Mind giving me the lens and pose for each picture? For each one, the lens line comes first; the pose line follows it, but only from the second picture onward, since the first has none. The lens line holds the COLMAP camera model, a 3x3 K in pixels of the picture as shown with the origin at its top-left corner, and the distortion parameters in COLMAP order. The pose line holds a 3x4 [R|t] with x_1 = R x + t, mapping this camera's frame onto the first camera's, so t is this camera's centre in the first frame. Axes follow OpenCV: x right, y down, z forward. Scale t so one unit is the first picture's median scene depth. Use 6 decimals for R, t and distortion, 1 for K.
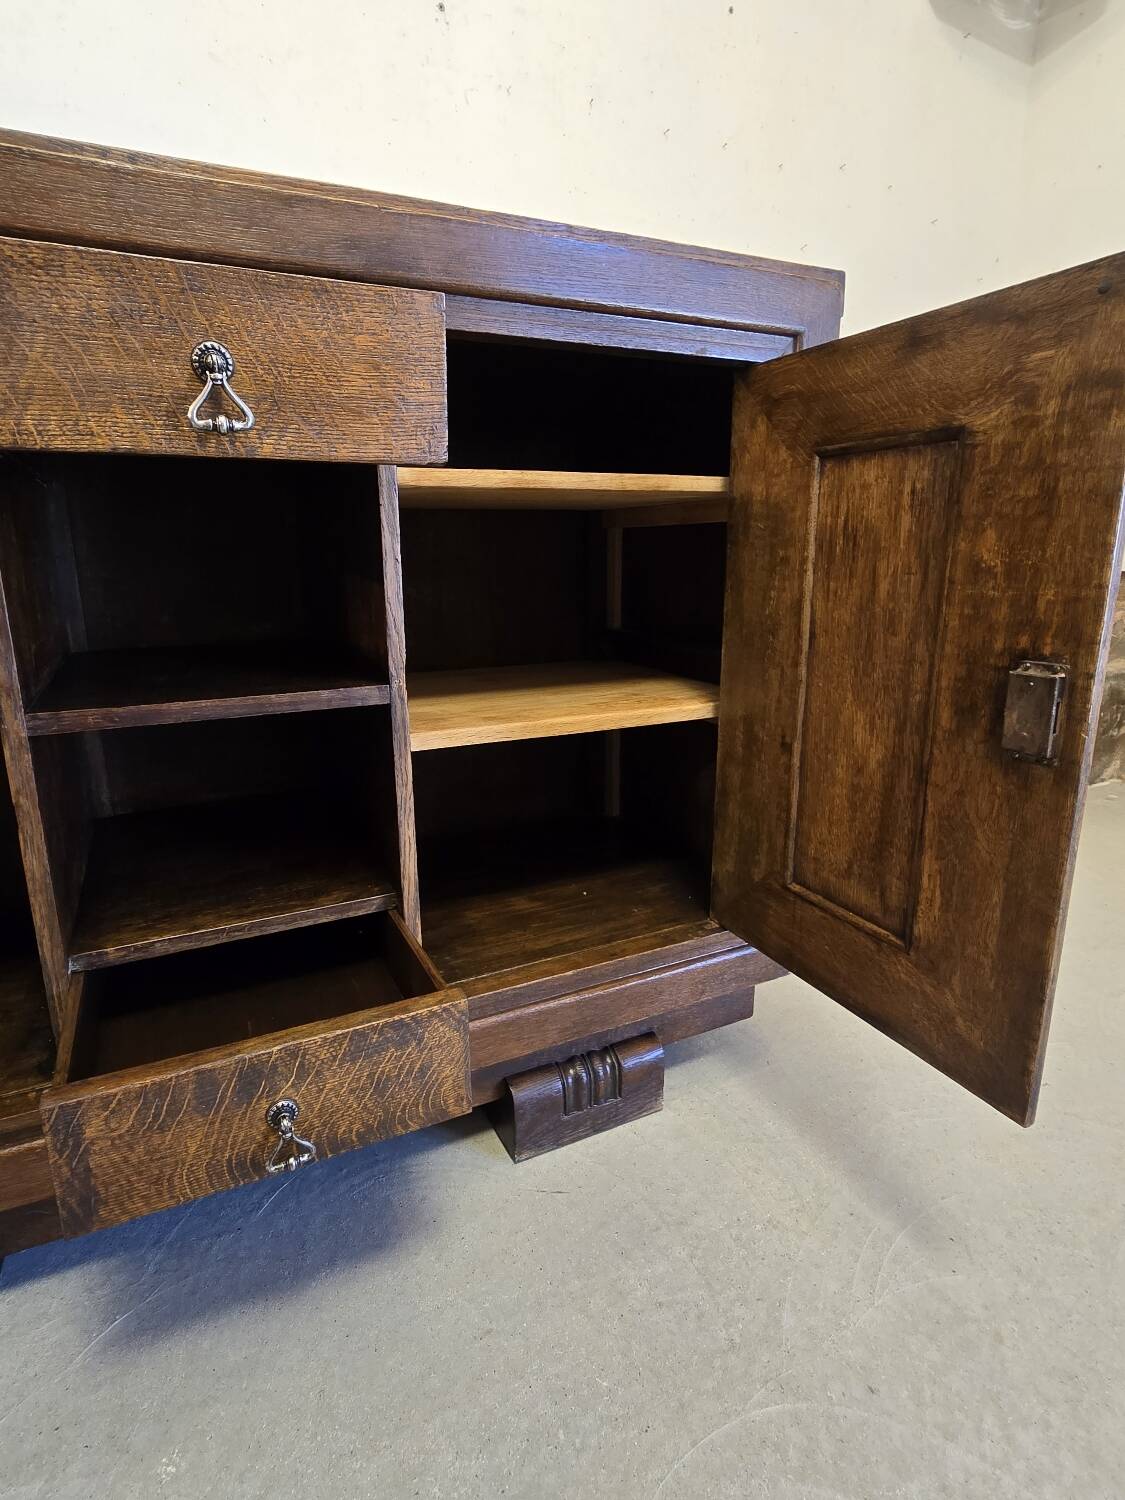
lens RADIAL K [[802.3, 0, 550.0], [0, 802.3, 746.4], [0, 0, 1]] dist [-0.003717, -0.001977]
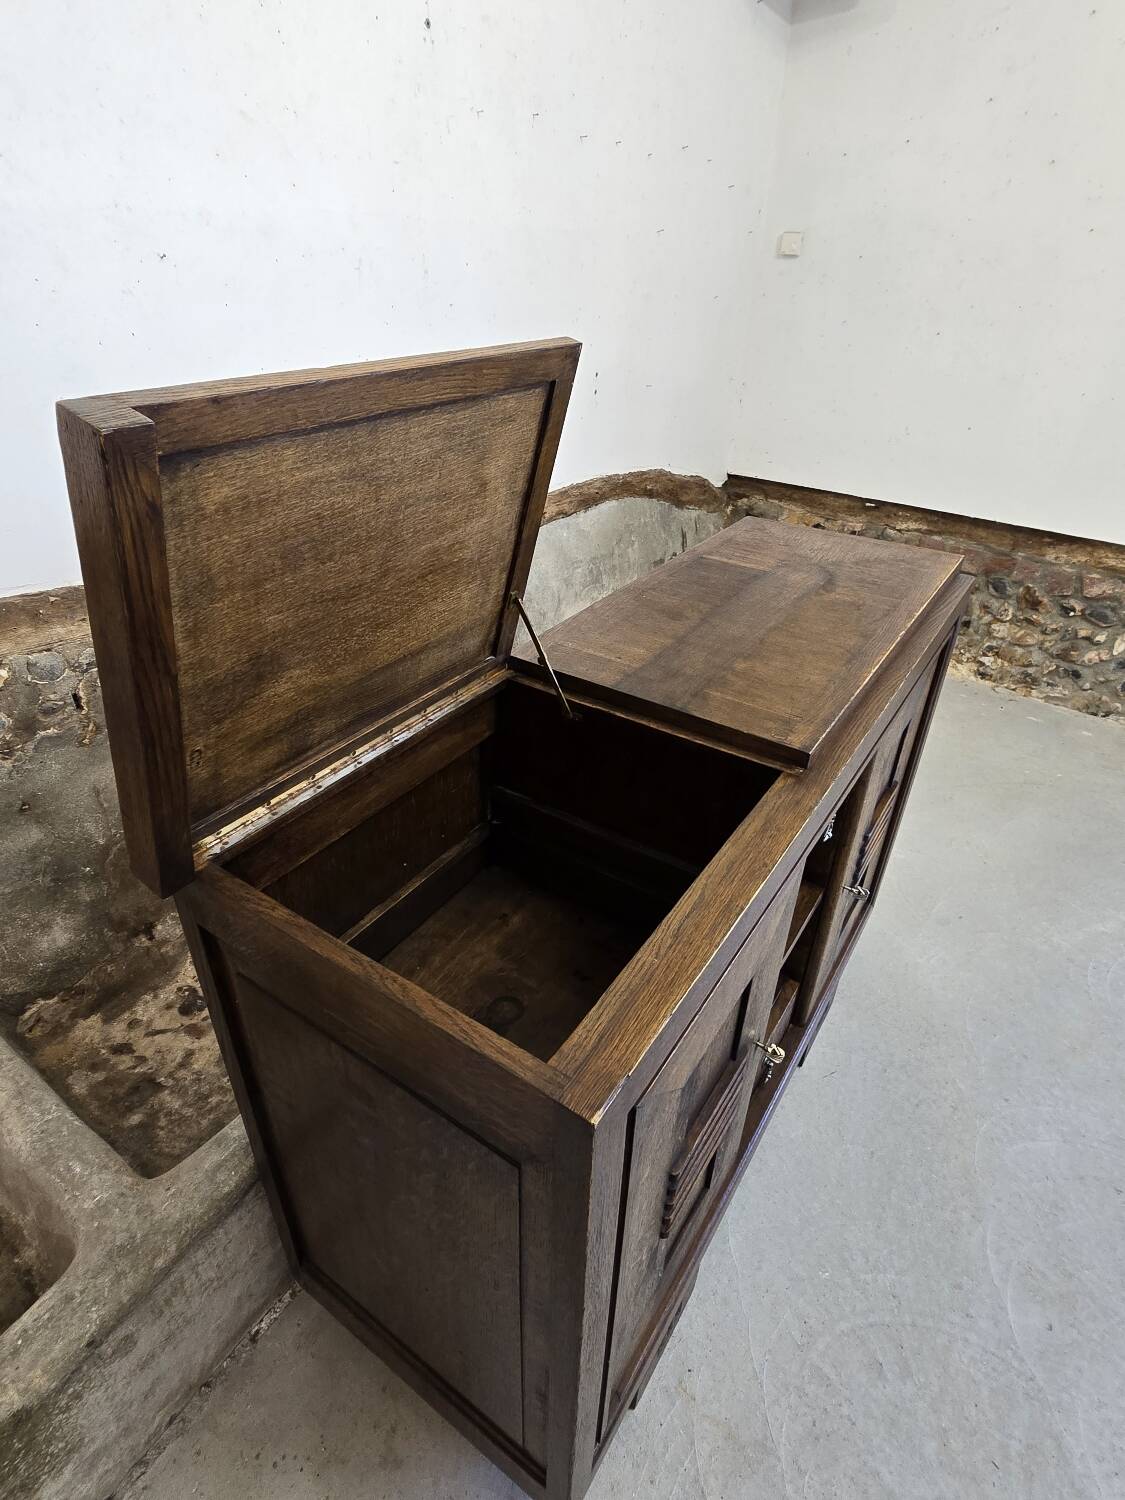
lens RADIAL K [[802.3, 0, 548.4], [0, 802.3, 745.0], [0, 0, 1]] dist [-0.003717, -0.001977]
pose [[0.868232, -0.242905, 0.432631, -1.298391], [0.097677, 0.938579, 0.330951, -0.933564], [-0.486448, -0.245084, 0.838631, -0.077795]]
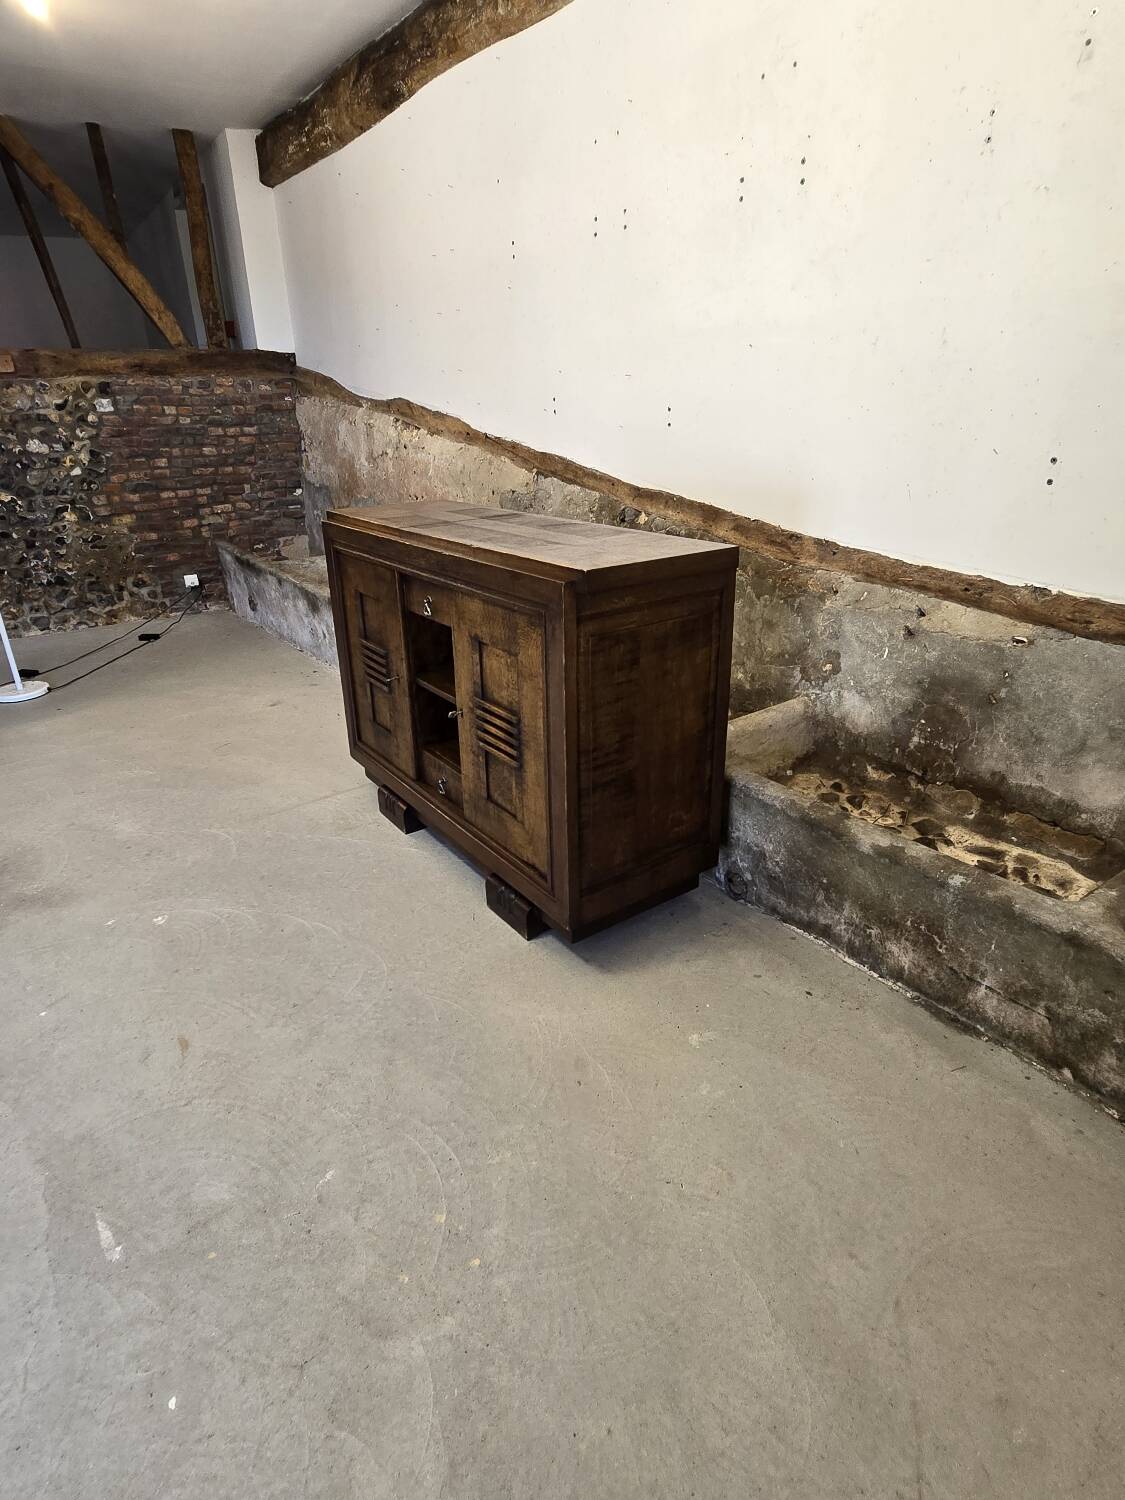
lens RADIAL K [[825.3, 0, 547.7], [0, 825.3, 743.1], [0, 0, 1]] dist [-0.005706, 0.005140]
pose [[0.159562, 0.381860, -0.910342, 2.315982], [-0.215179, 0.913437, 0.345442, -0.926538], [0.963451, 0.140767, 0.227918, 0.610654]]
